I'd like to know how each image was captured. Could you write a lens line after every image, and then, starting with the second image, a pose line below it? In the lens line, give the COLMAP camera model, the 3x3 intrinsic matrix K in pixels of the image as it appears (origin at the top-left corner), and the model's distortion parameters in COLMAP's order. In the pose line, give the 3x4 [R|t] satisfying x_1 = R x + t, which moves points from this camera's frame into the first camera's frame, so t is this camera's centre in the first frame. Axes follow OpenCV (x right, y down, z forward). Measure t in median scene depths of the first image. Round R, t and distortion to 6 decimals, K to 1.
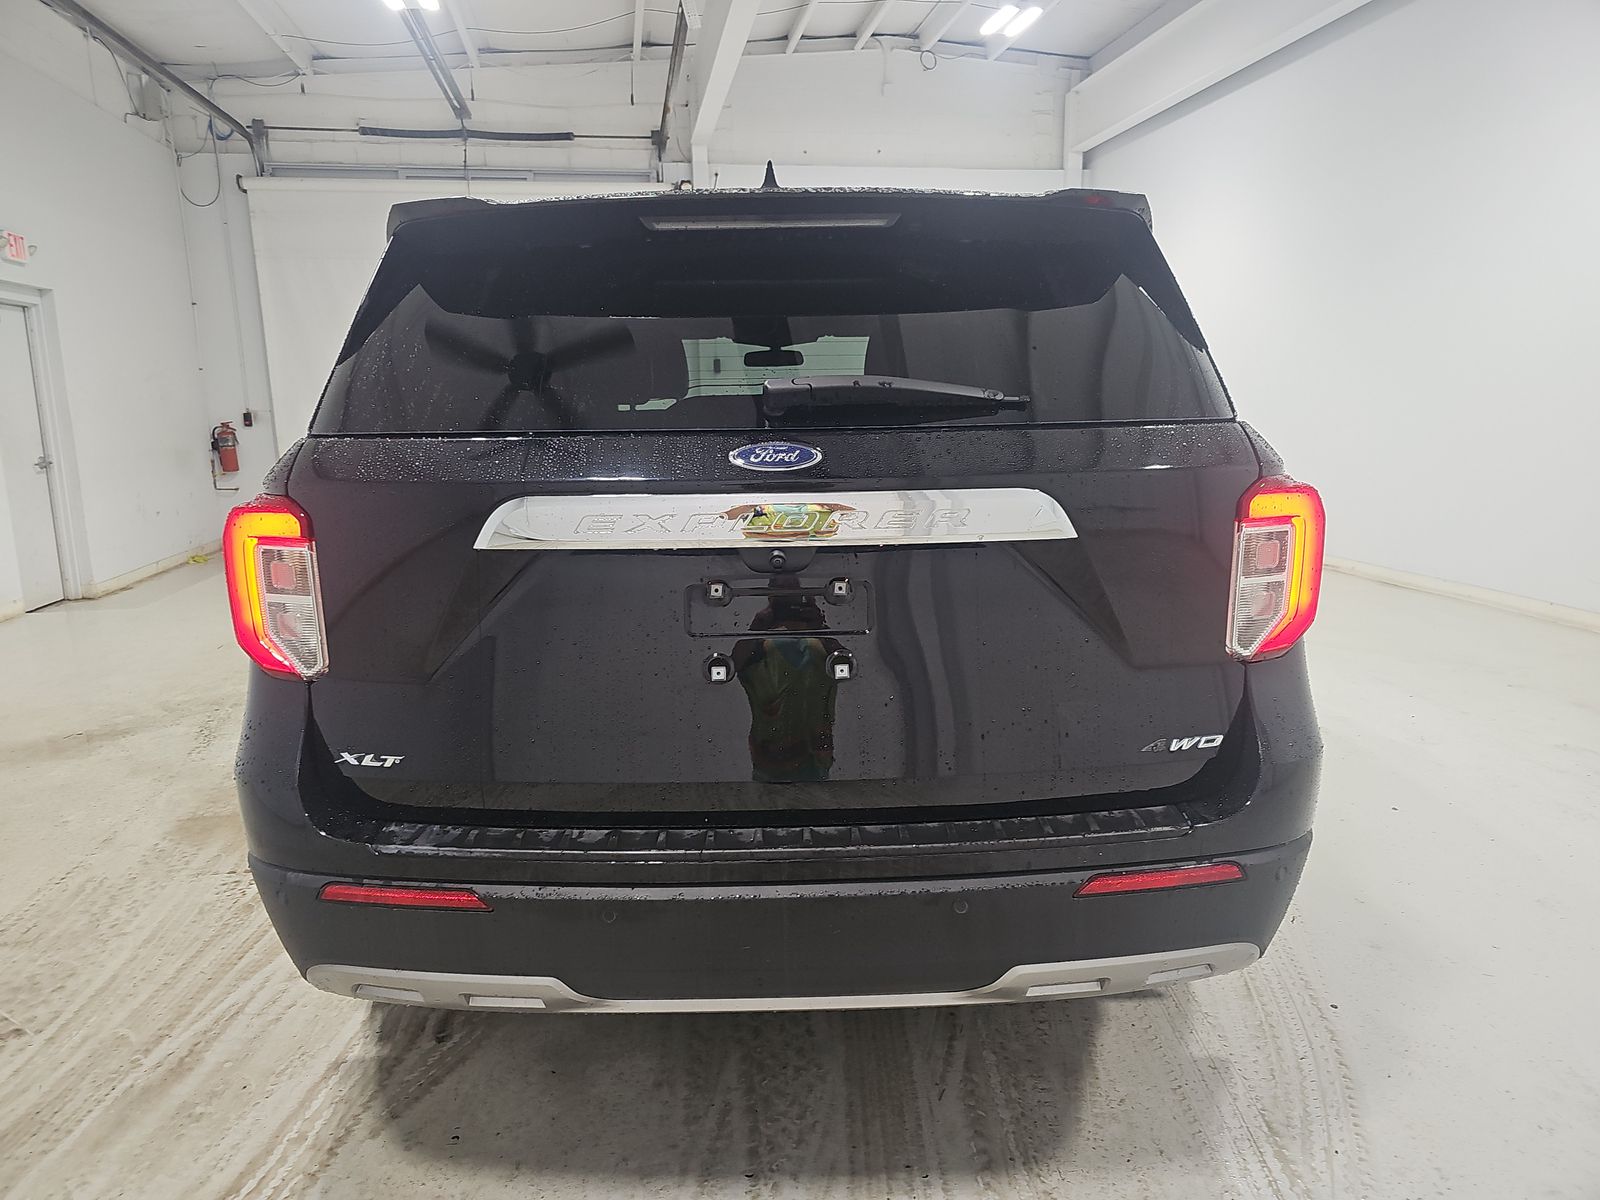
lens RADIAL K [[1061.1, 0, 791.4], [0, 1061.1, 599.2], [0, 0, 1]] dist [0.045288, -0.036286]
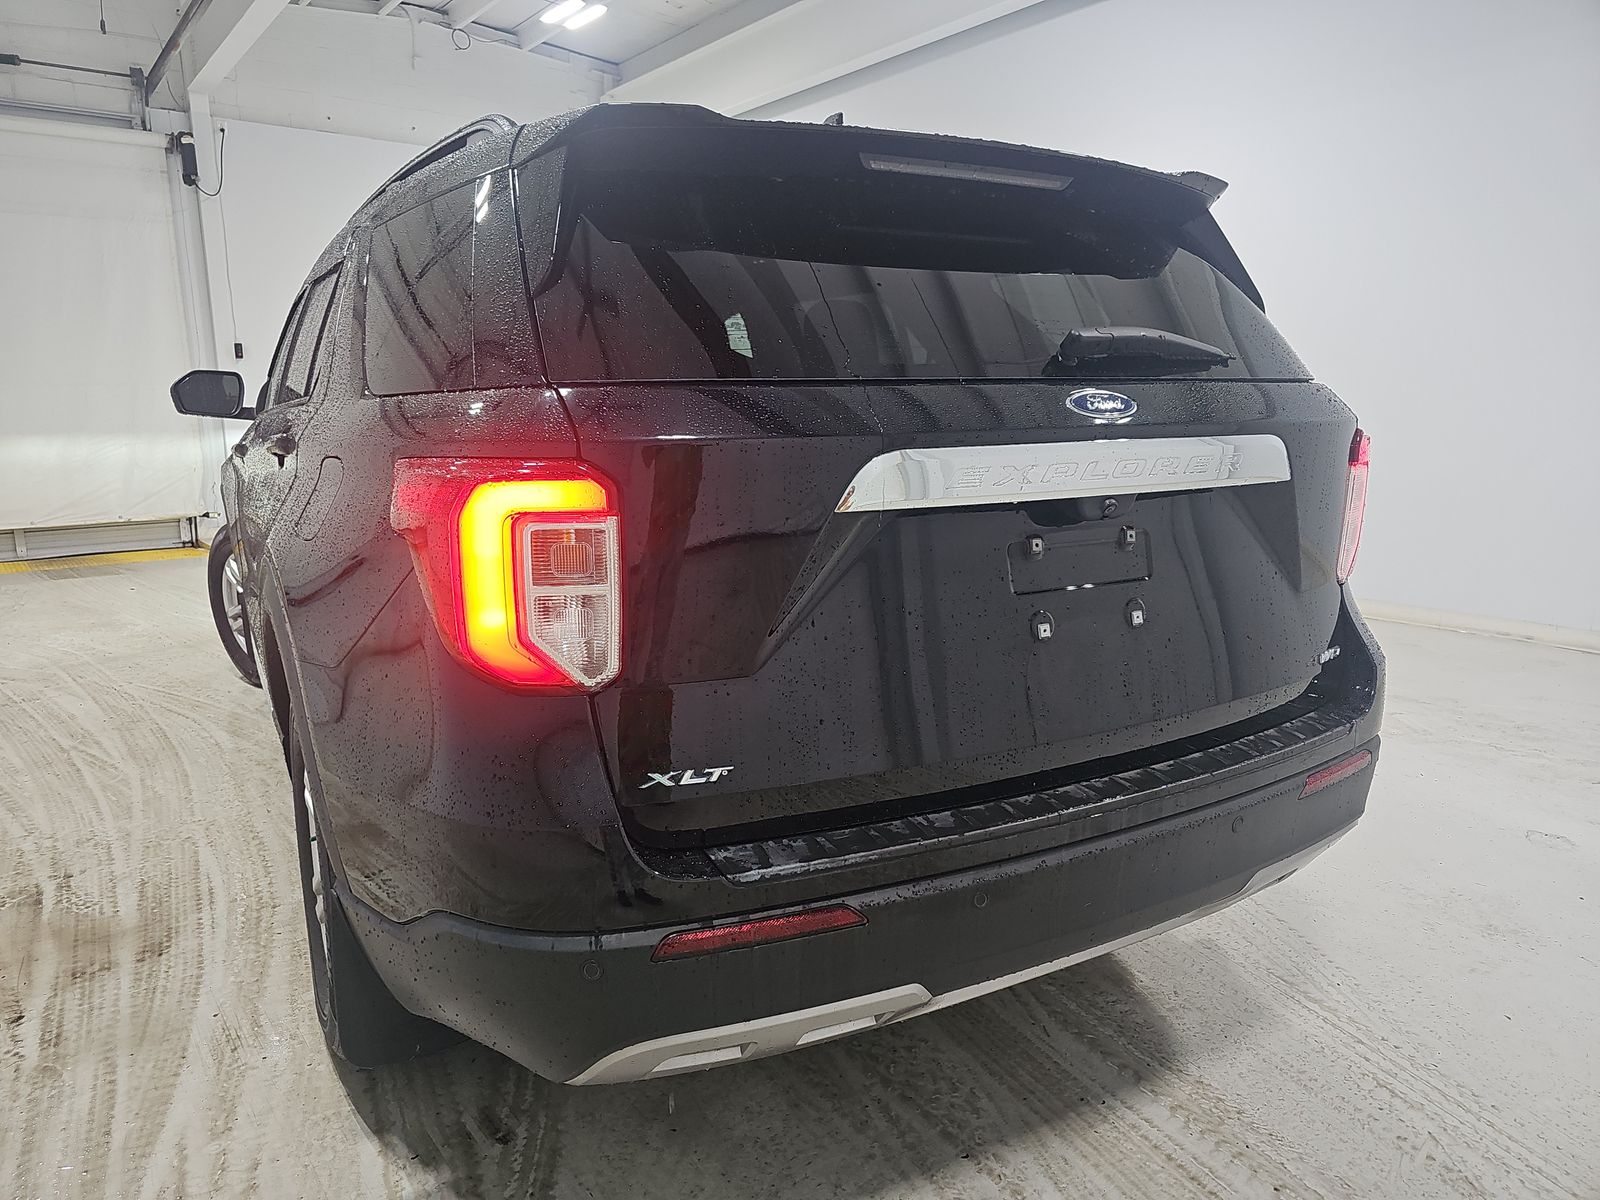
lens RADIAL K [[1061.1, 0, 790.0], [0, 1061.1, 599.7], [0, 0, 1]] dist [0.045288, -0.036286]
pose [[0.881049, -0.079214, 0.466345, -0.684164], [0.081392, 0.996562, 0.015506, 0.007717], [-0.465970, 0.024295, 0.884467, 0.233265]]
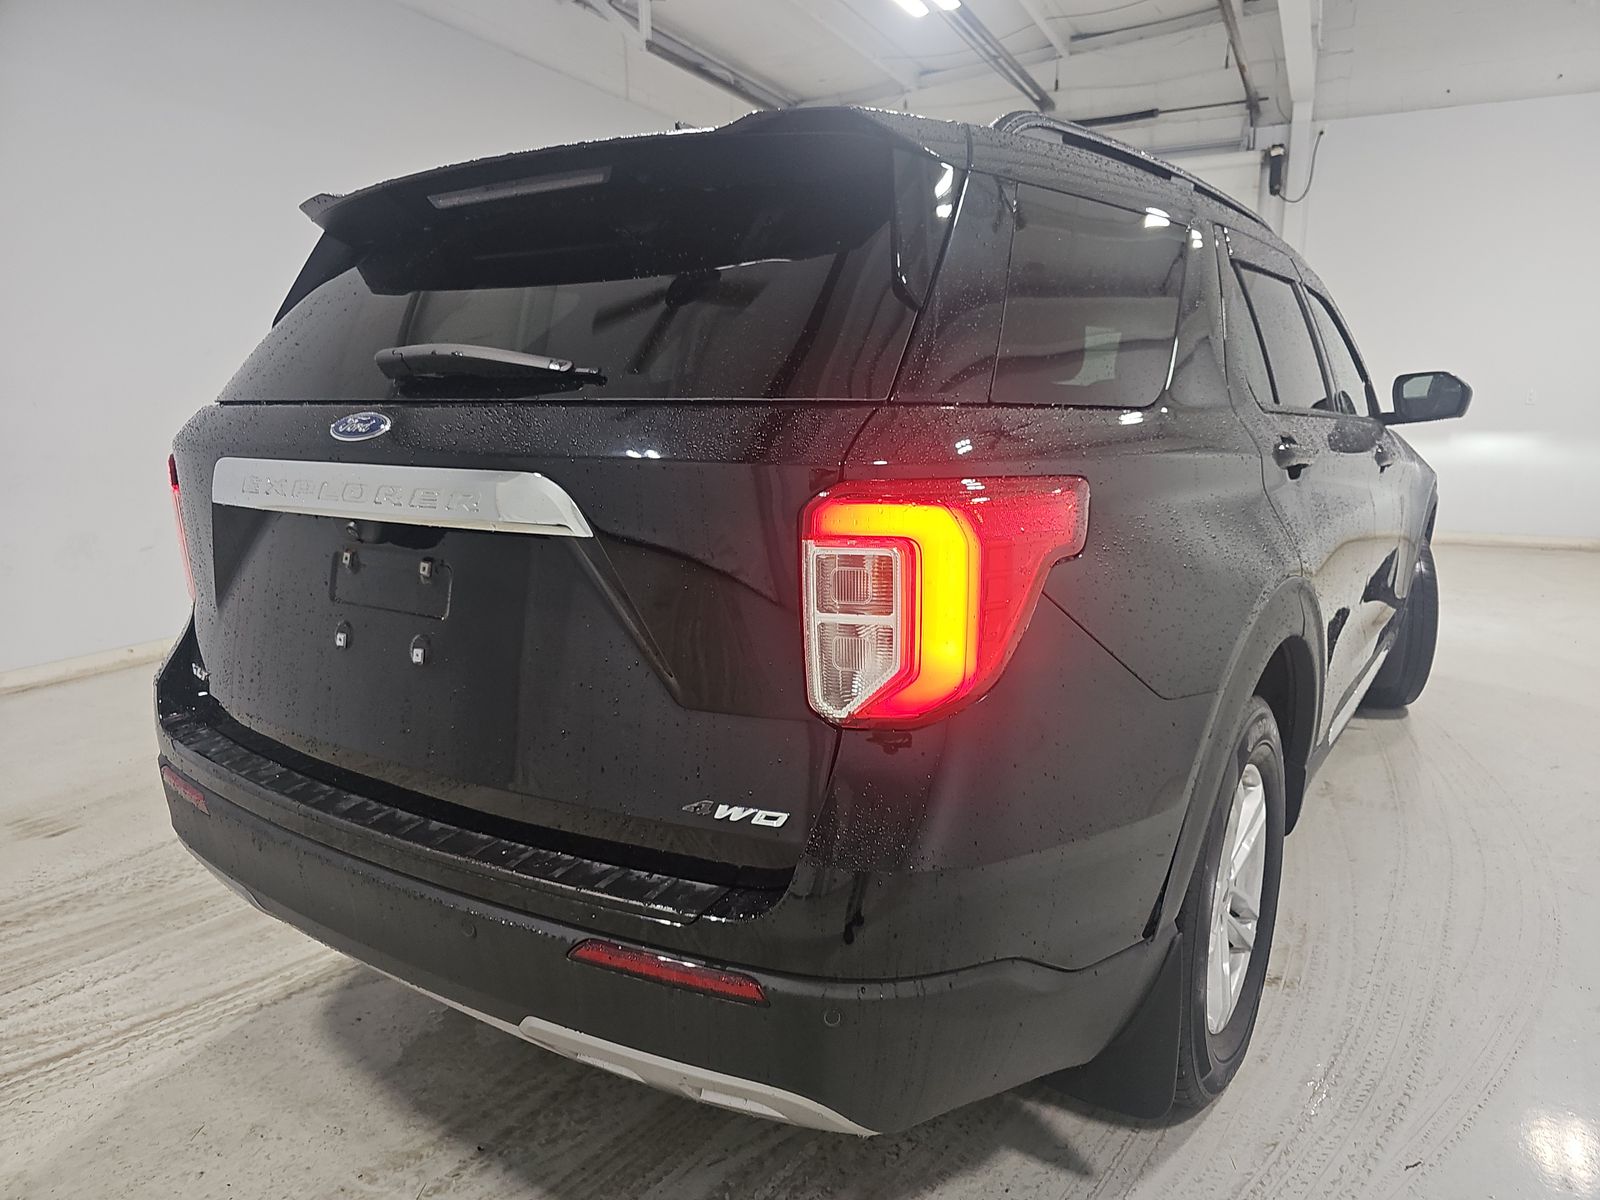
lens RADIAL K [[1061.1, 0, 807.2], [0, 1061.1, 608.9], [0, 0, 1]] dist [0.045288, -0.036286]
pose [[0.820306, 0.123111, -0.558517, 0.822315], [-0.116249, 0.992063, 0.047937, -0.056771], [0.559986, 0.025605, 0.828106, 0.375057]]
